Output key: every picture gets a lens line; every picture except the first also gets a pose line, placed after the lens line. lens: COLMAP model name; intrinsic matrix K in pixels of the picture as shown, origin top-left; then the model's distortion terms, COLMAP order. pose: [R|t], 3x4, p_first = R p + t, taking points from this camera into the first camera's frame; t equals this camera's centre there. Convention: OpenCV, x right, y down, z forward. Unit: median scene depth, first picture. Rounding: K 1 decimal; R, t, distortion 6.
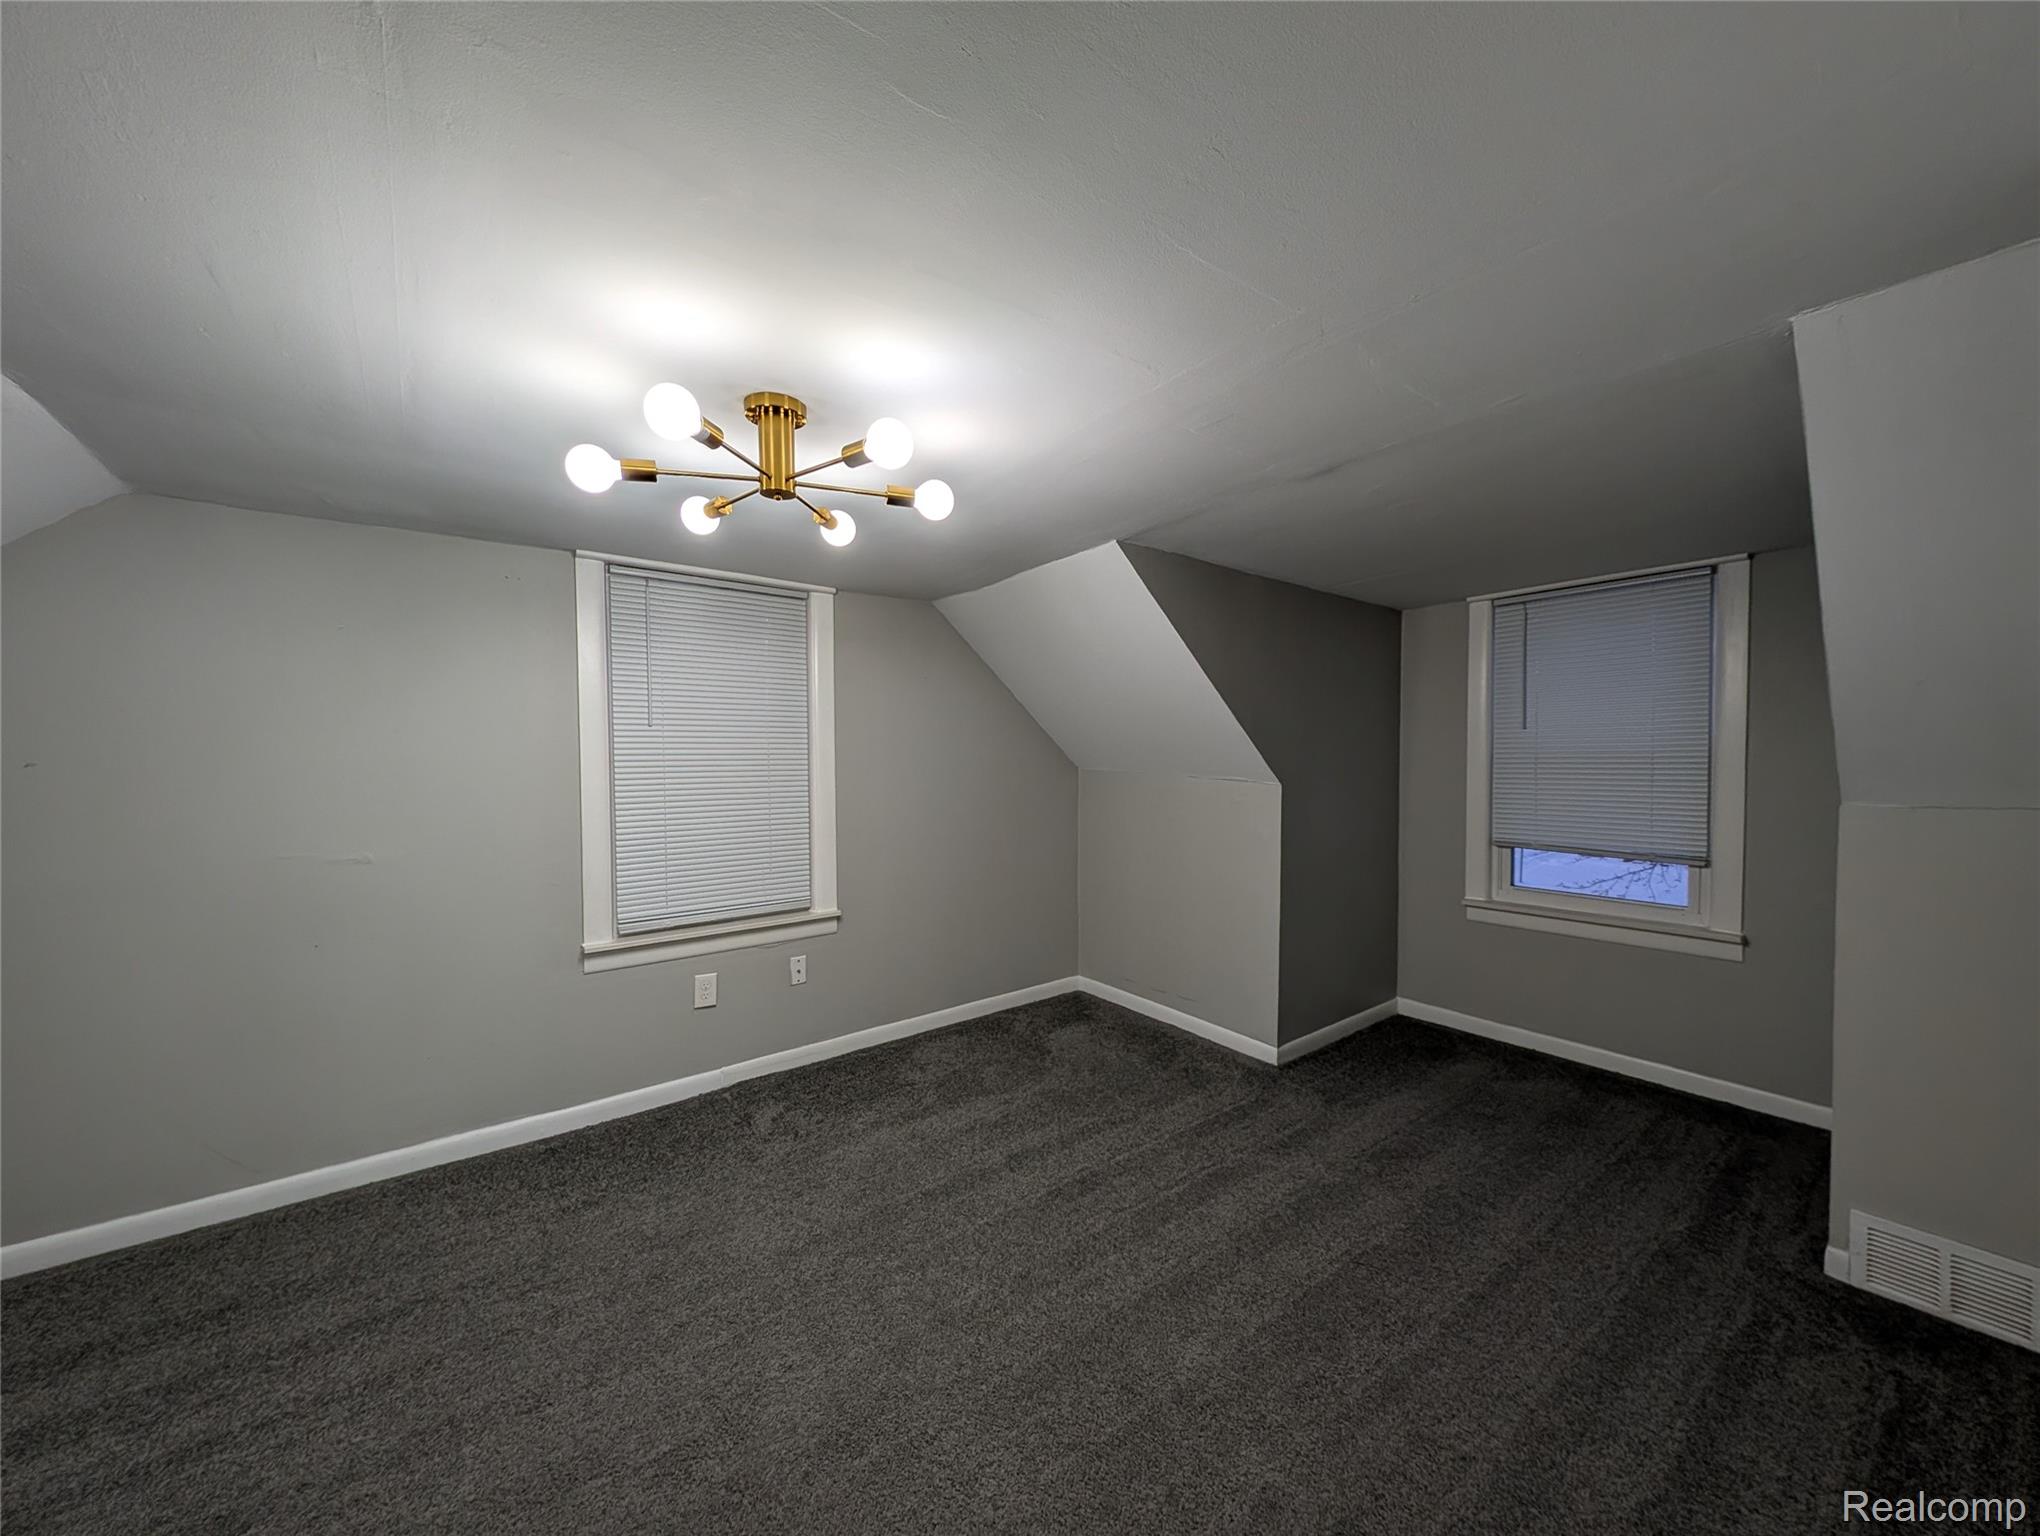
lens RADIAL K [[726.6, 0, 1020.0], [0, 726.6, 768.0], [0, 0, 1]] dist [-0.001396, -0.000097]
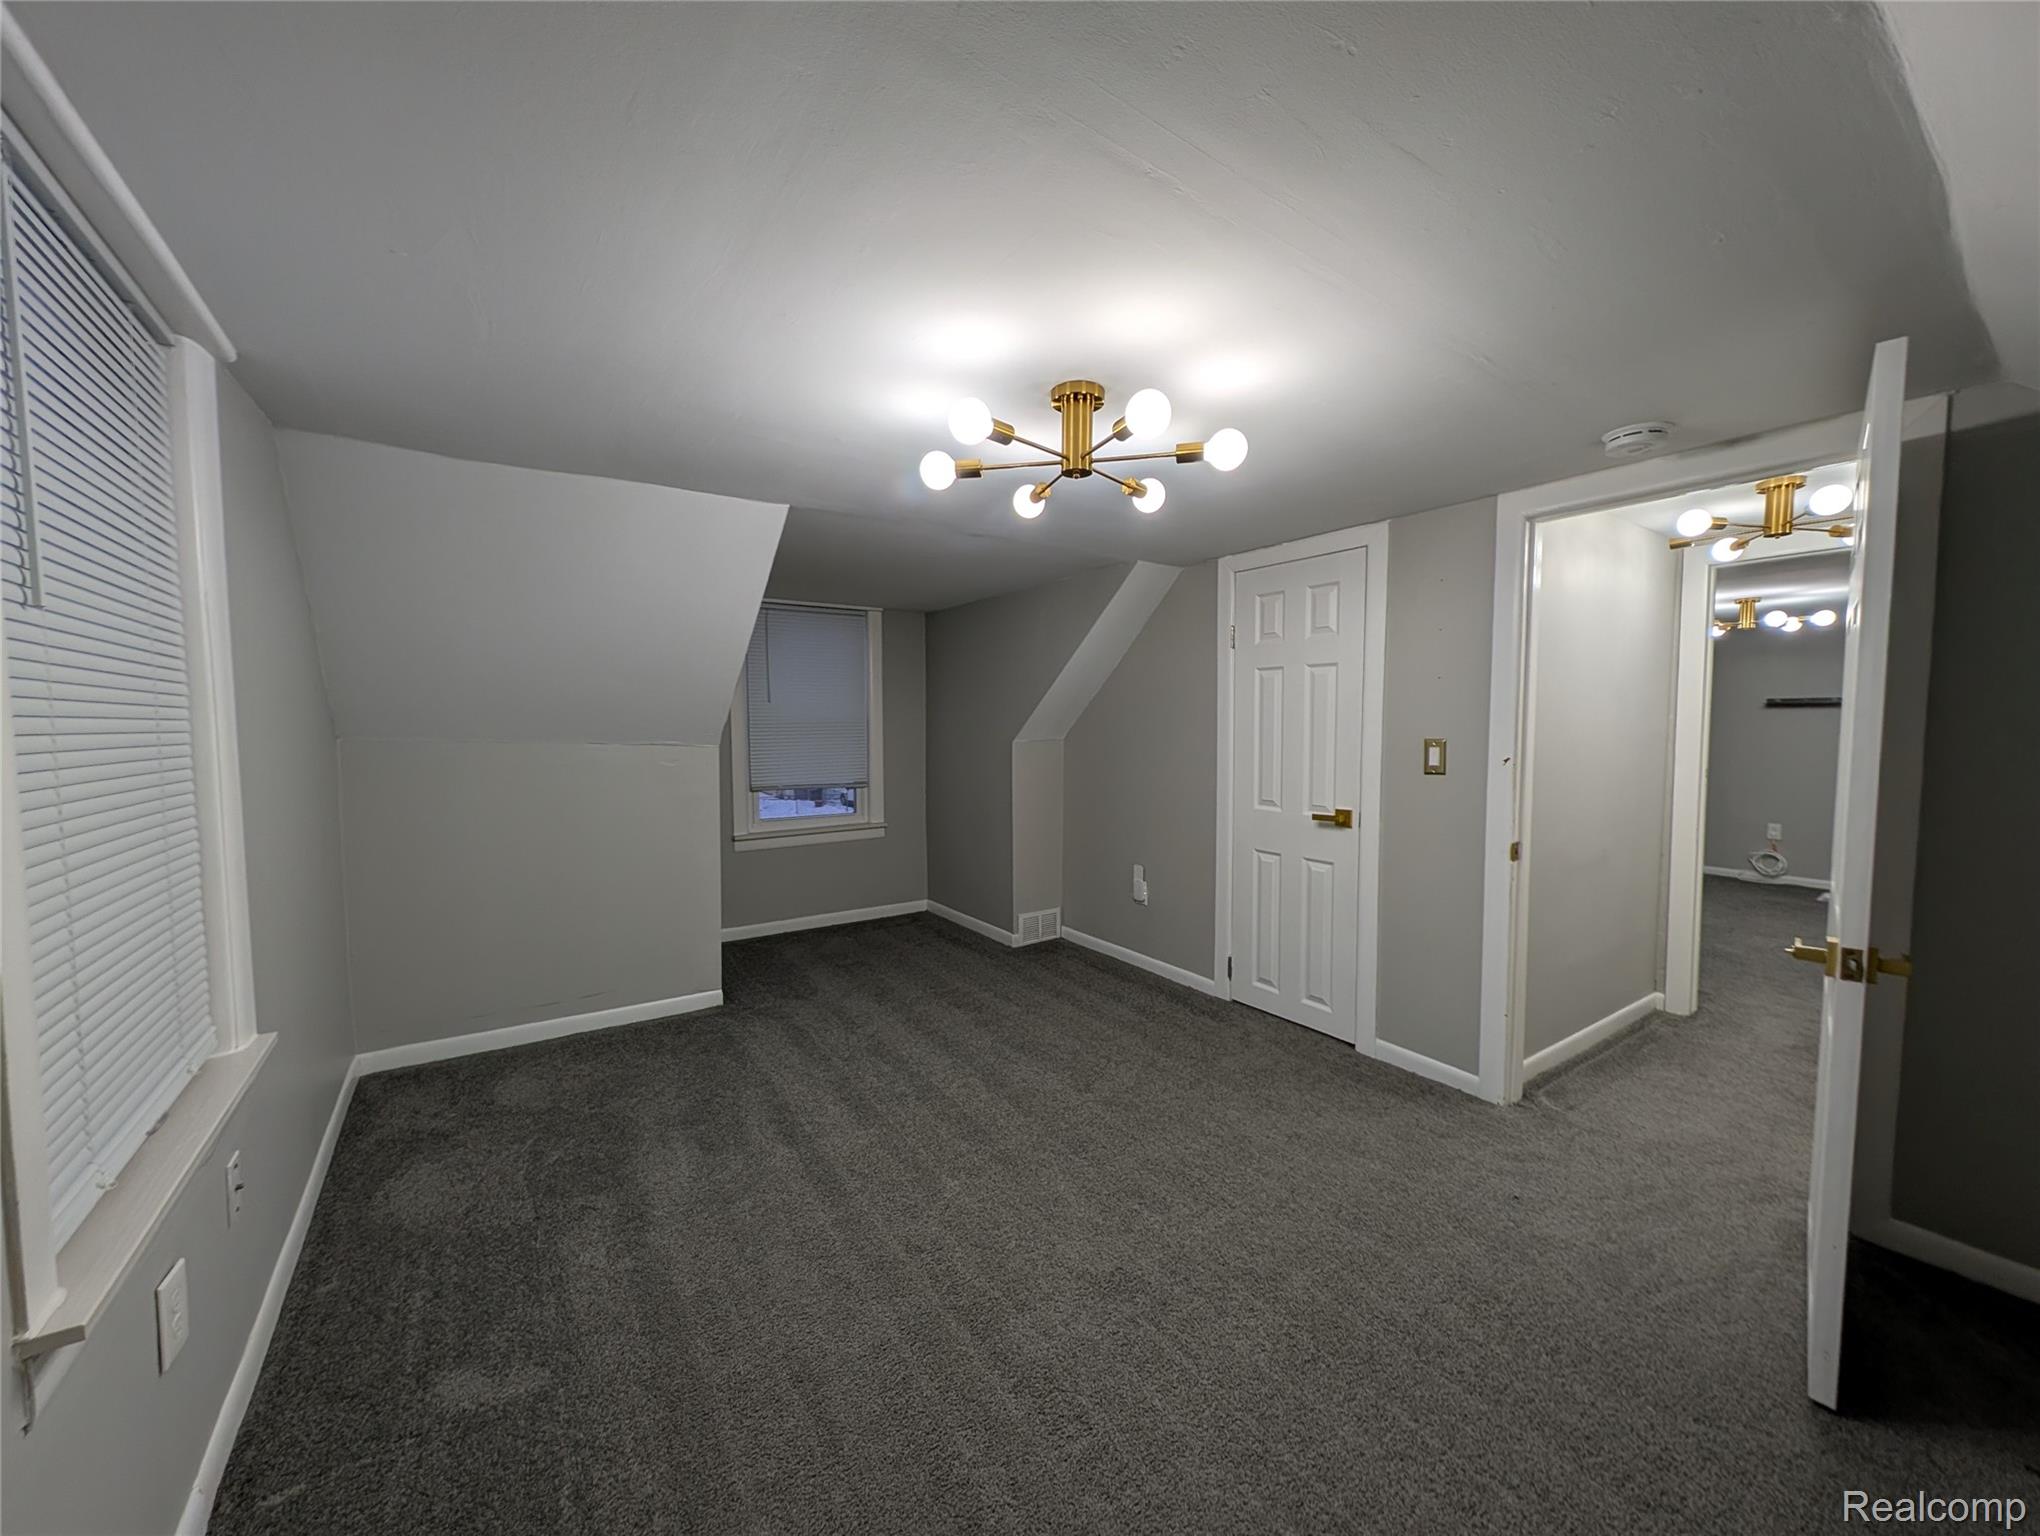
lens RADIAL K [[791.0, 0, 1020.0], [0, 791.0, 768.0], [0, 0, 1]] dist [0.000555, 0.000048]
pose [[0.049979, -0.058424, 0.997040, -0.976564], [0.014967, 0.998219, 0.057743, -0.006692], [-0.998638, 0.012036, 0.050764, 0.619572]]
